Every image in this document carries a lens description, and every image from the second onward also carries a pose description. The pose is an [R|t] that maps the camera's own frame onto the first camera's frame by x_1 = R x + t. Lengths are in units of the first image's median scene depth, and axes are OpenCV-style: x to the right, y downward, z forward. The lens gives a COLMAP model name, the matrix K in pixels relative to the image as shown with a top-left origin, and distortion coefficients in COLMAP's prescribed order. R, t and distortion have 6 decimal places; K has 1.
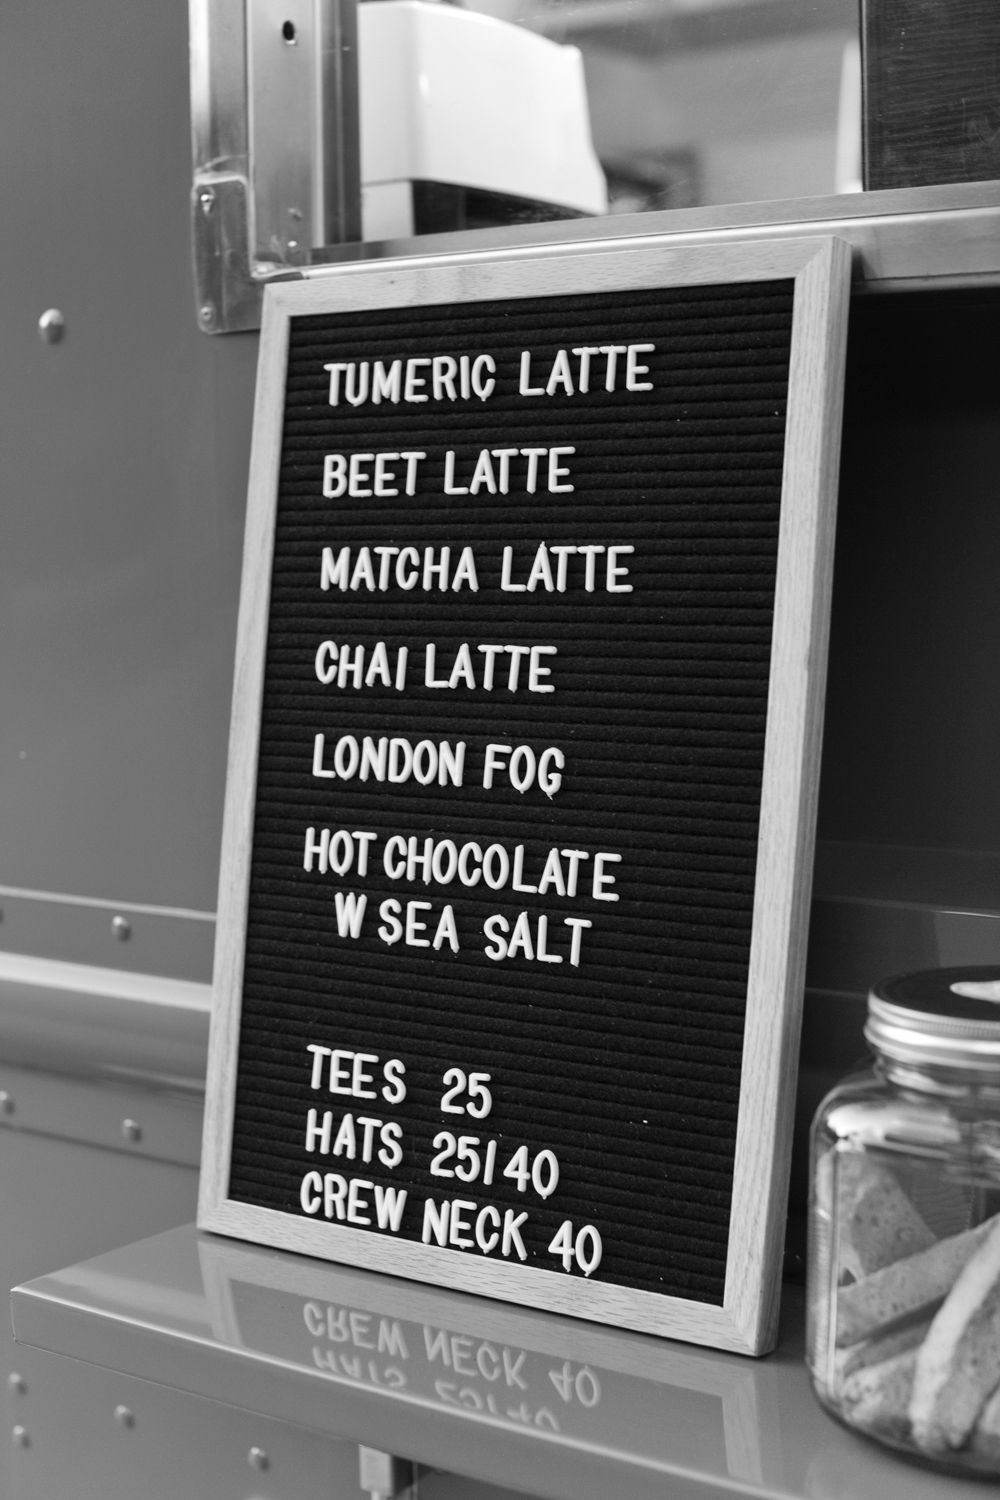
lens RADIAL K [[2108.4, 0, 500.0], [0, 2108.4, 750.0], [0, 0, 1]] dist [-0.109248, 0.047837]
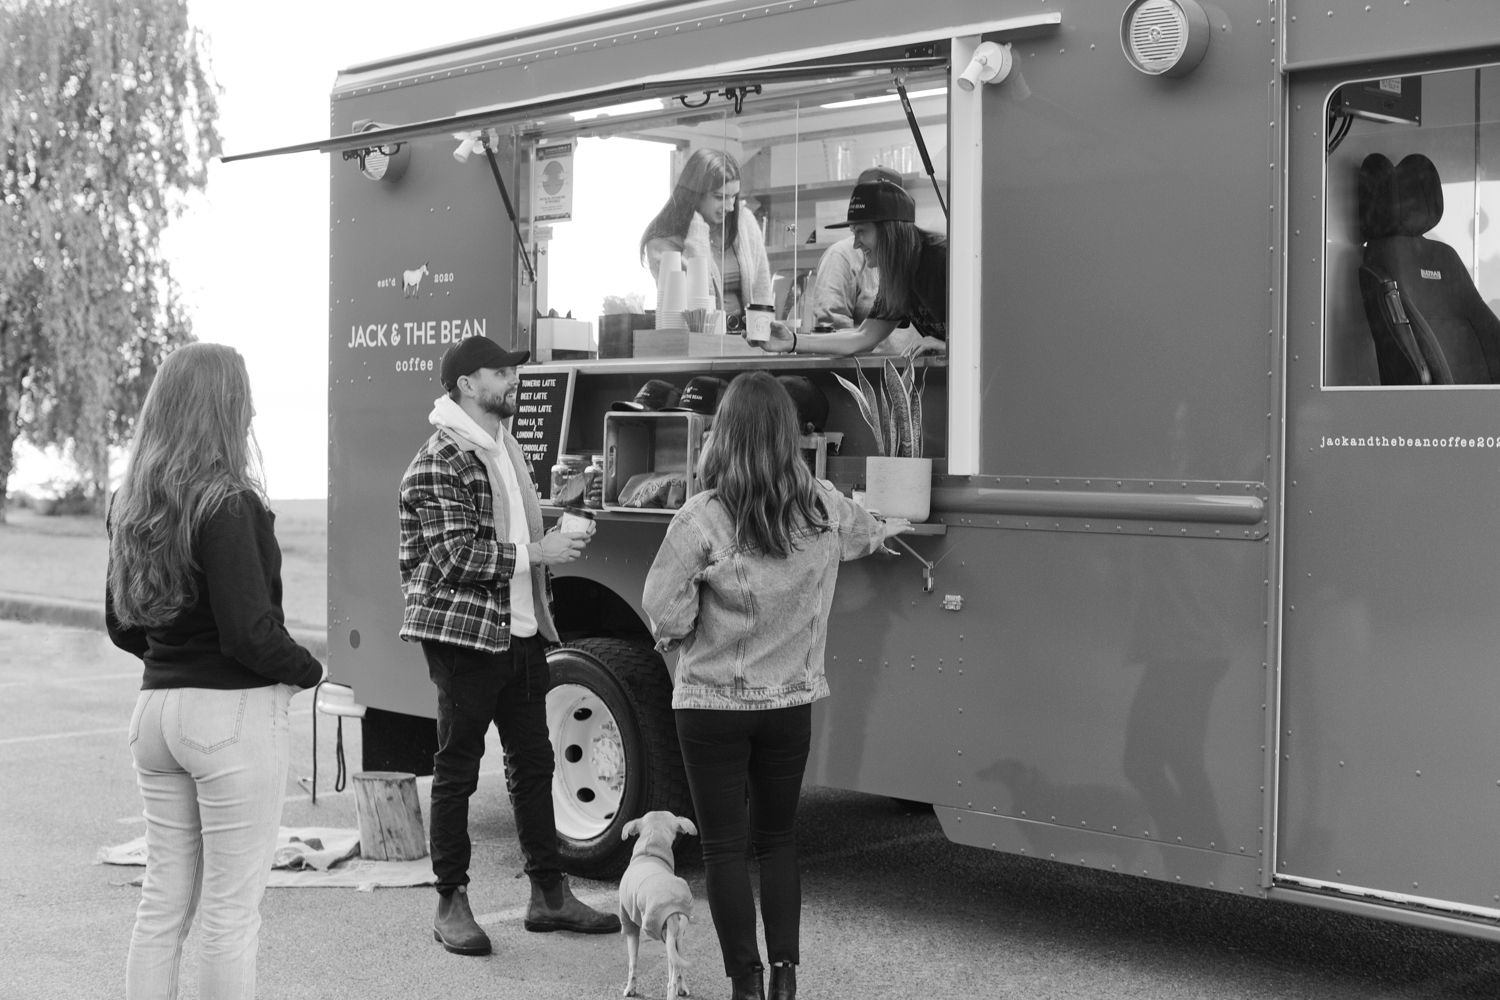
lens RADIAL K [[2108.4, 0, 750.0], [0, 2108.4, 500.0], [0, 0, 1]] dist [-0.109248, 0.047837]
pose [[0.973843, 0.028626, -0.225414, 2.402906], [-0.046600, 0.996107, -0.074827, 0.753676], [0.222394, 0.083374, 0.971385, -6.016676]]
